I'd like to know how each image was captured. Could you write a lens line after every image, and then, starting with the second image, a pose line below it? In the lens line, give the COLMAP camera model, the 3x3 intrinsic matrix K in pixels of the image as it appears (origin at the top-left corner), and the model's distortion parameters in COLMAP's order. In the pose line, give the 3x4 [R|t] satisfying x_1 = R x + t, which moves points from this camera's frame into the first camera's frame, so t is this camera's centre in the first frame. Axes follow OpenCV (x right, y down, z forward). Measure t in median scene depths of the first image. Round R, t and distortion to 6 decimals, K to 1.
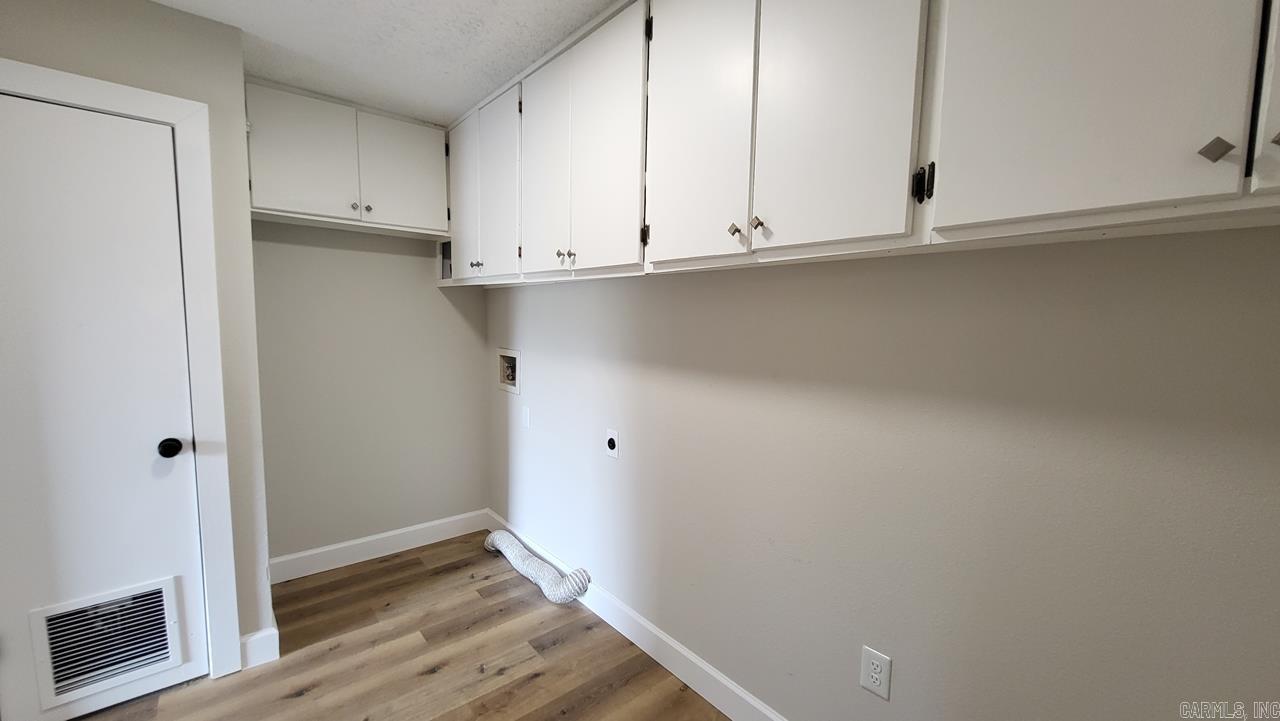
lens RADIAL K [[496.1, 0, 640.0], [0, 496.1, 360.5], [0, 0, 1]] dist [0.000450, 0.000183]
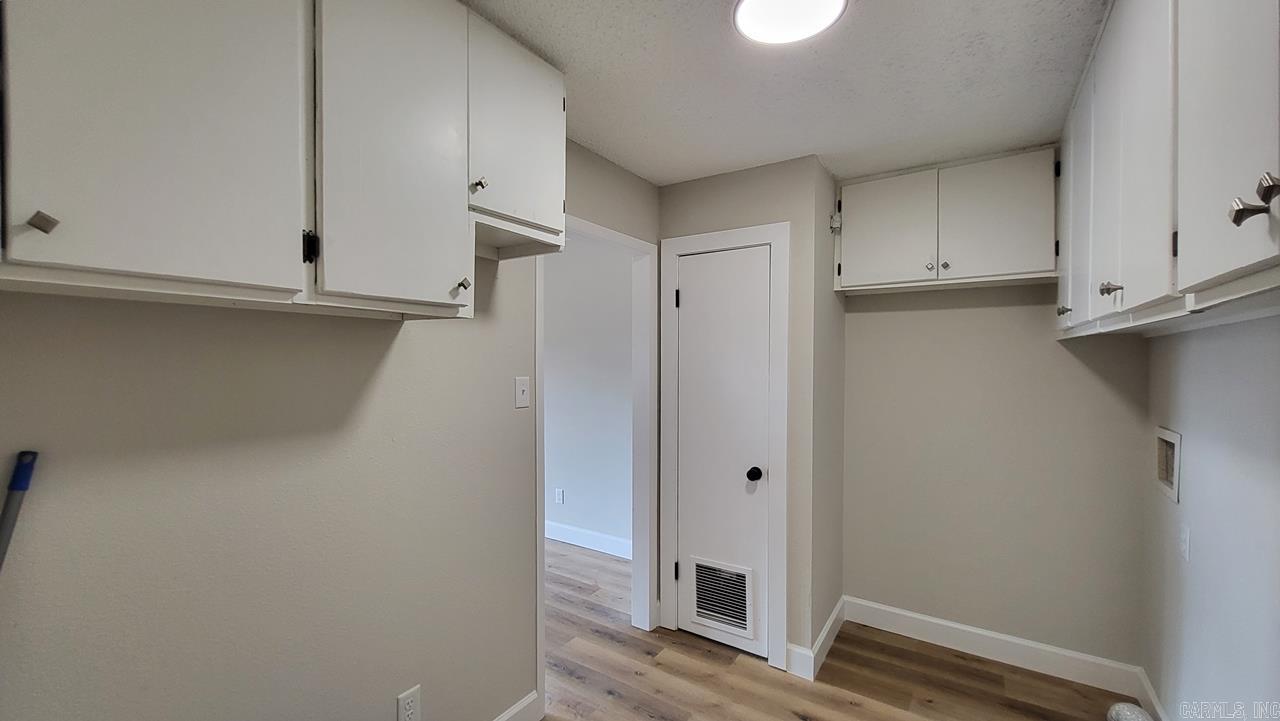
lens RADIAL K [[530.2, 0, 640.0], [0, 530.2, 360.5], [0, 0, 1]] dist [-0.000420, 0.000002]
pose [[0.280221, -0.019973, -0.959728, 0.287687], [-0.083547, 0.995482, -0.045111, -0.032761], [0.956293, 0.092823, 0.277286, 0.192252]]
